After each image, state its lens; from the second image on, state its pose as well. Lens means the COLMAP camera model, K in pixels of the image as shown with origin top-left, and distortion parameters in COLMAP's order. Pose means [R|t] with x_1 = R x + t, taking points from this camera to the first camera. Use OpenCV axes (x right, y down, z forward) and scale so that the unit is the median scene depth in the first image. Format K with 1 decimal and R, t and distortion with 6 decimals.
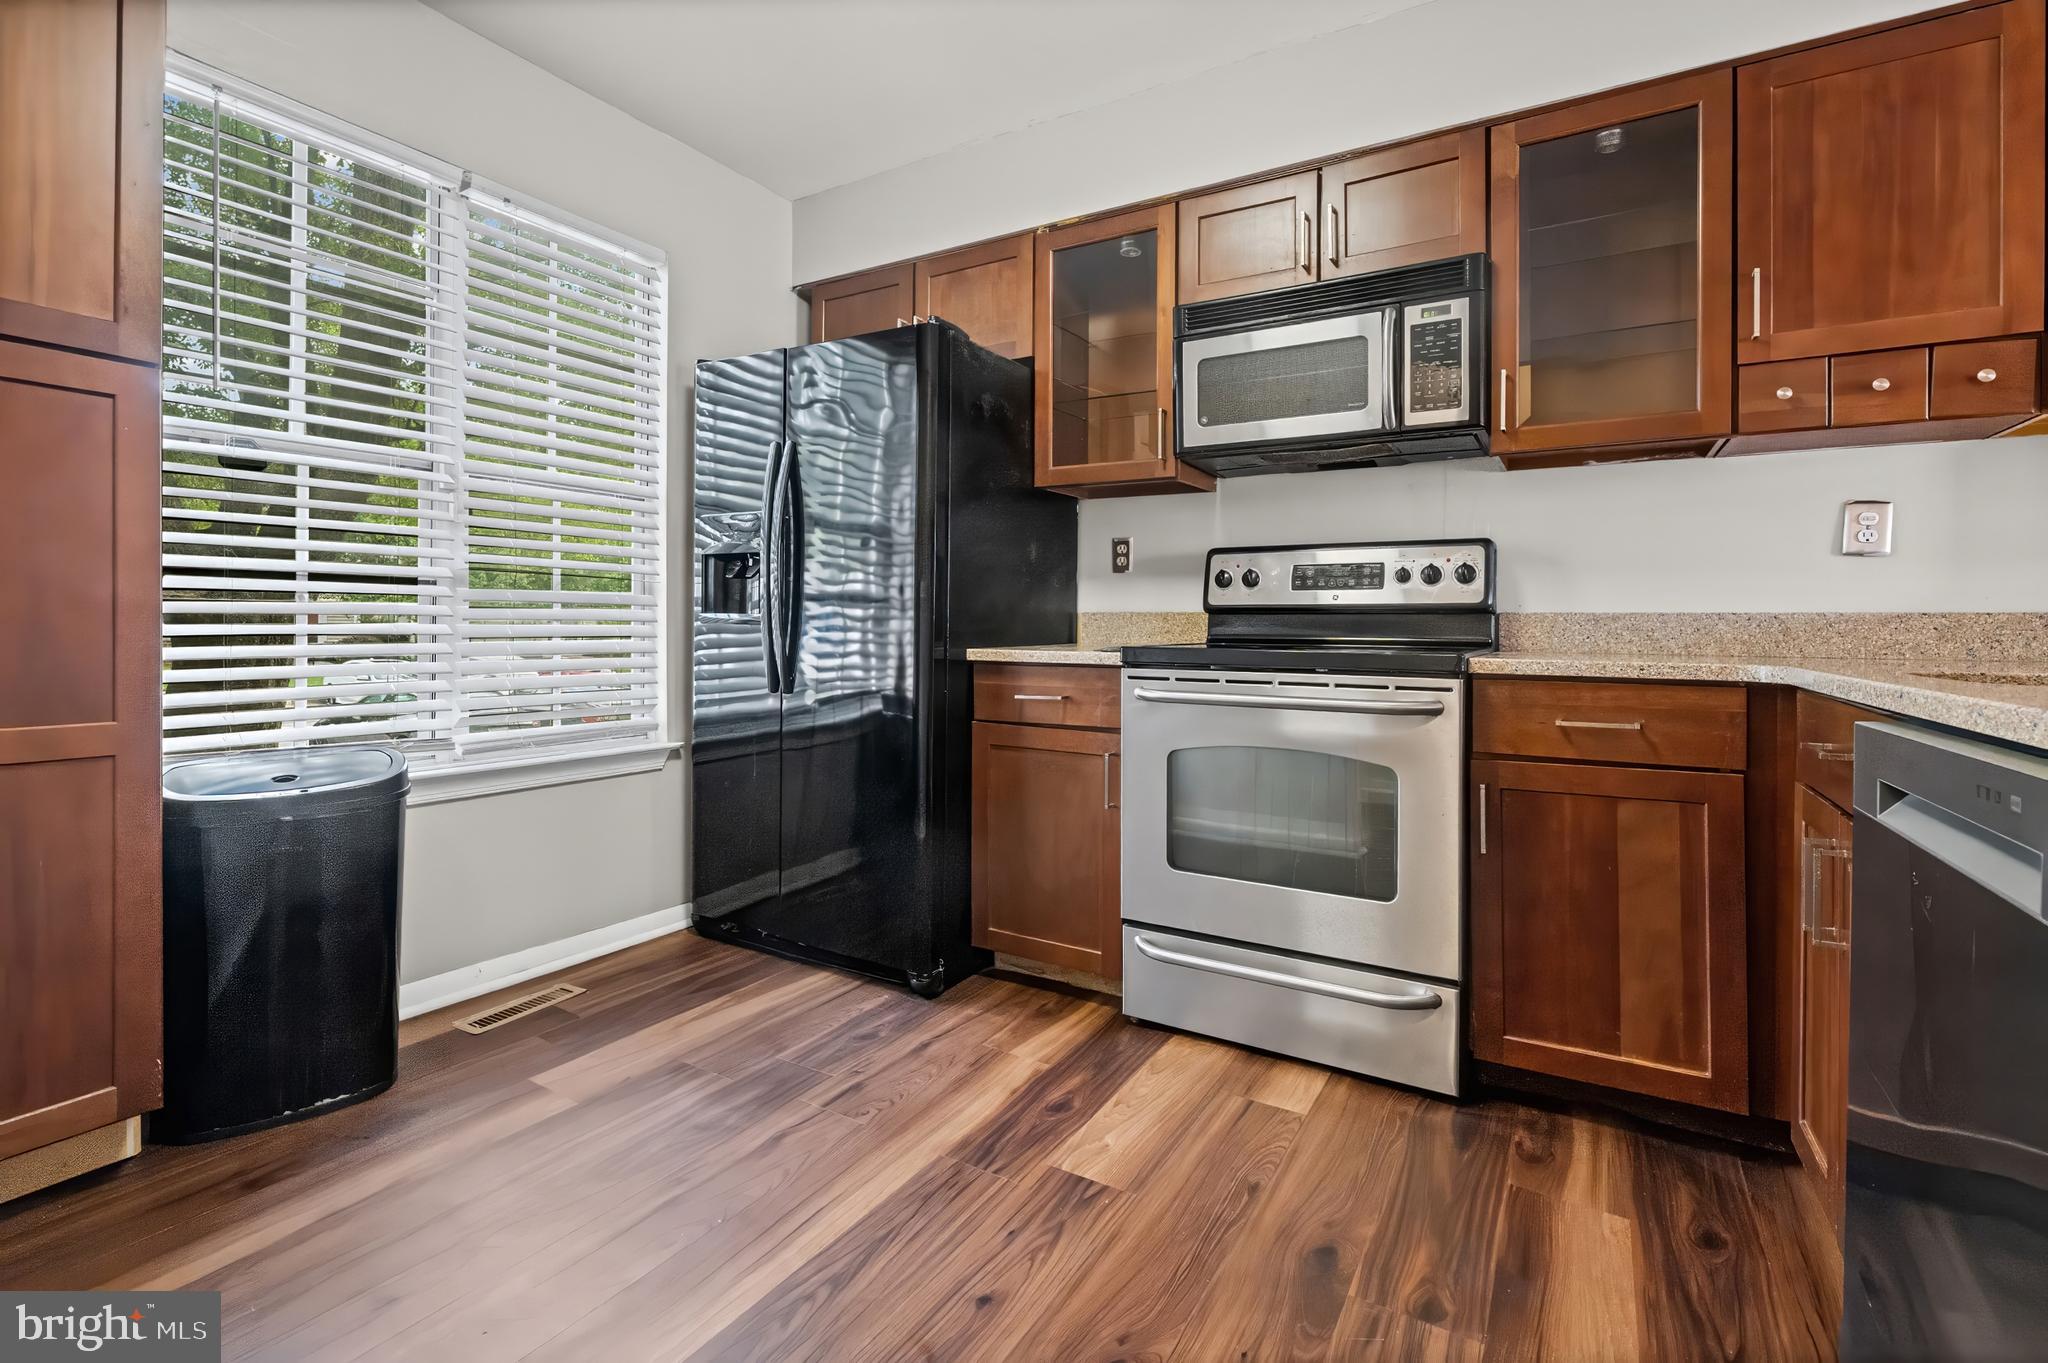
lens RADIAL K [[932.2, 0, 1028.0], [0, 932.2, 621.3], [0, 0, 1]] dist [-0.000956, -0.000064]
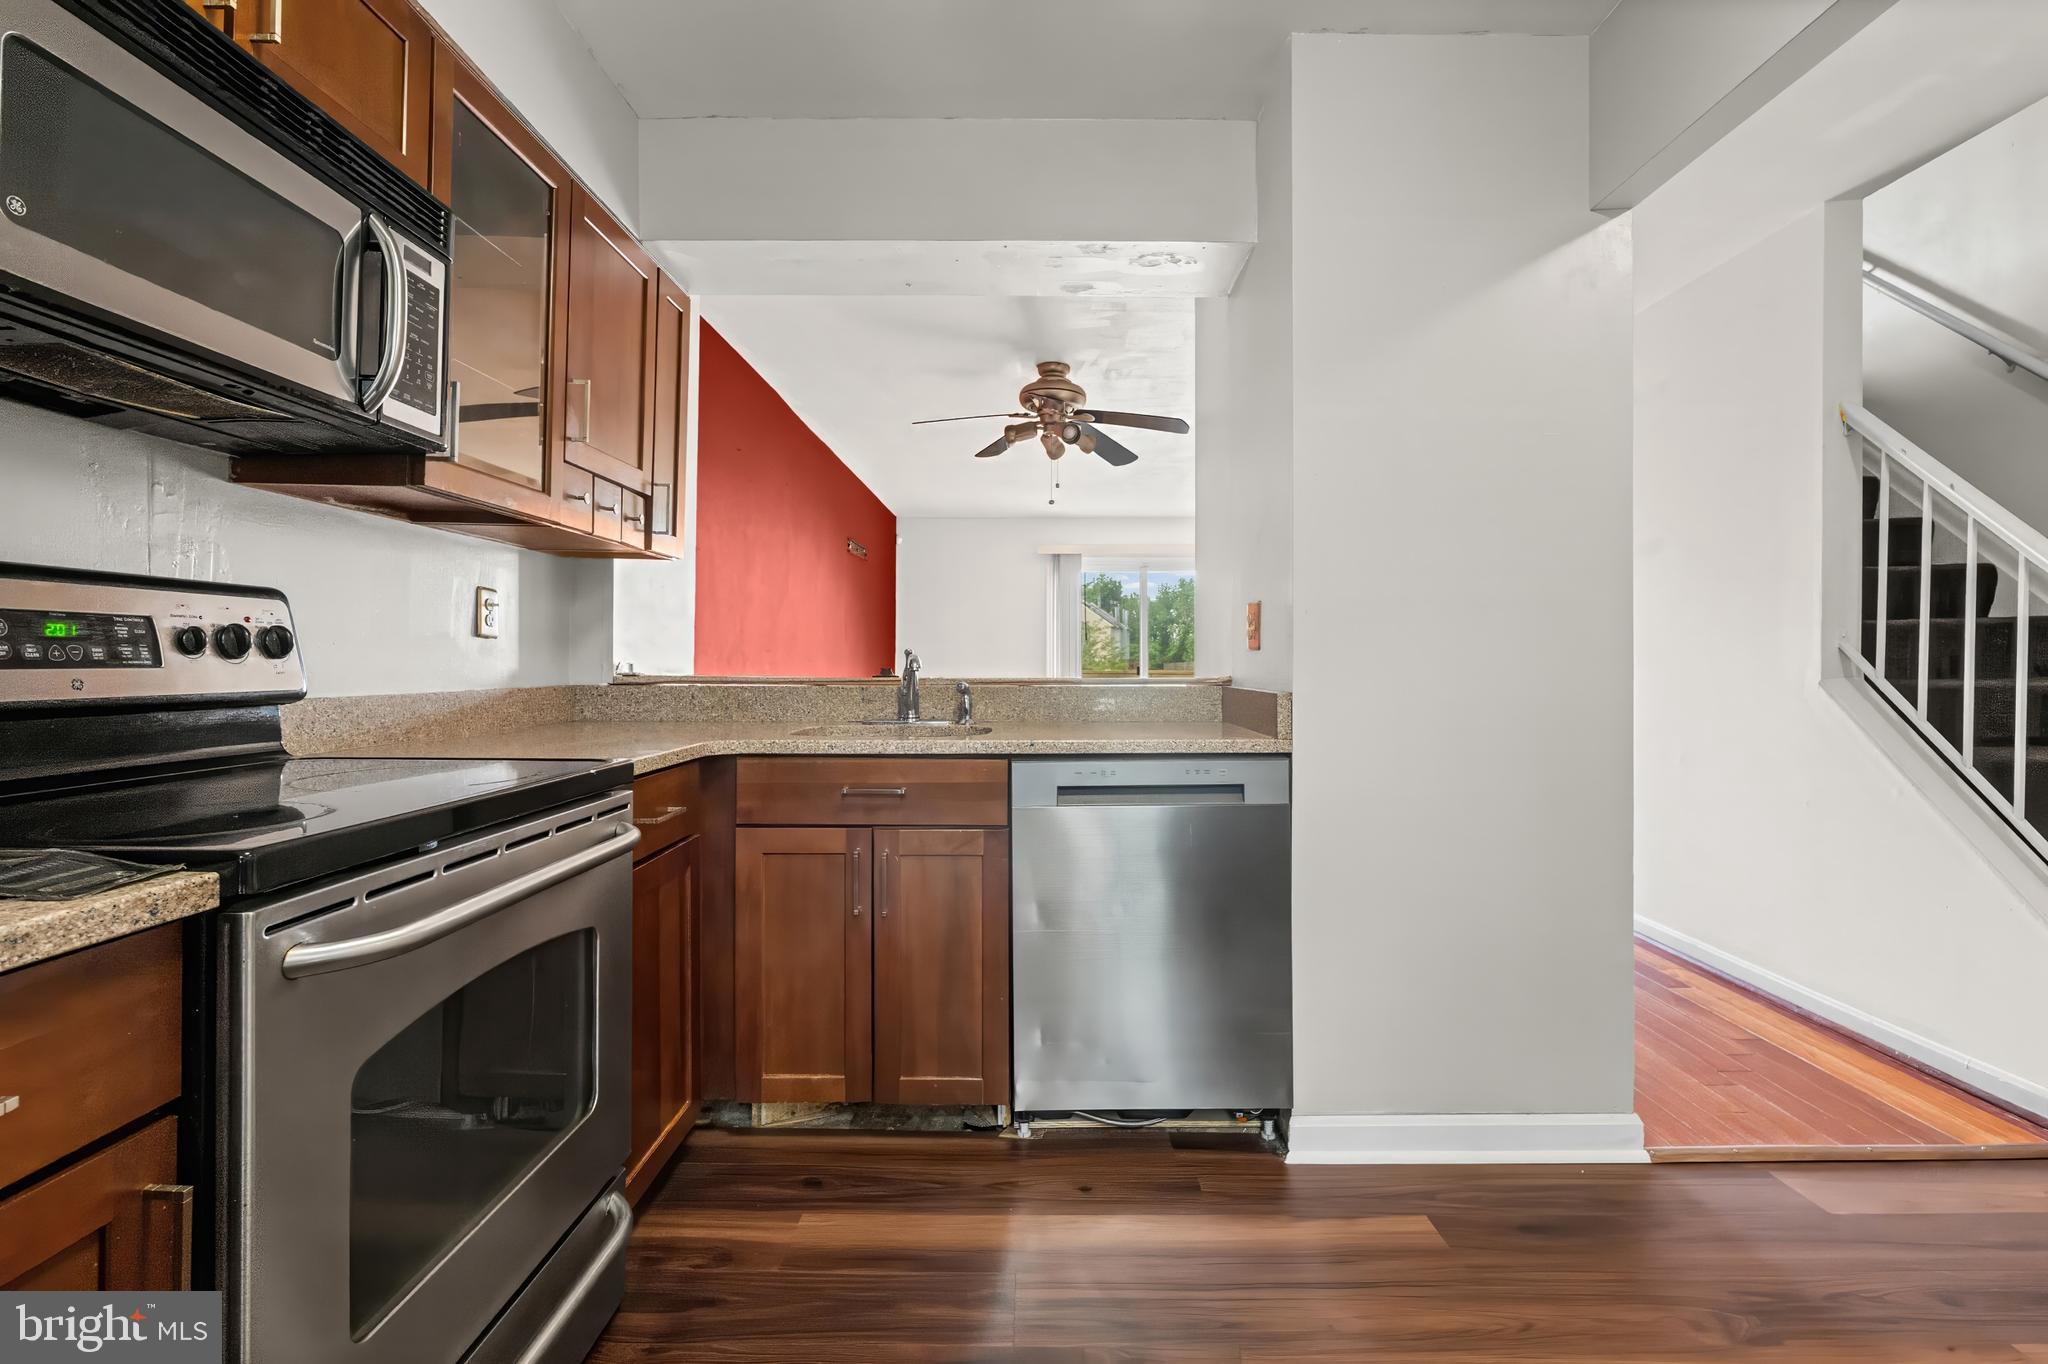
lens RADIAL K [[951.8, 0, 1032.8], [0, 951.8, 661.8], [0, 0, 1]] dist [-0.000781, -0.000116]
pose [[-0.518273, -0.007682, 0.855181, -0.382768], [-0.005396, 0.999969, 0.005712, -0.049507], [-0.855198, -0.001654, -0.518299, 0.980504]]
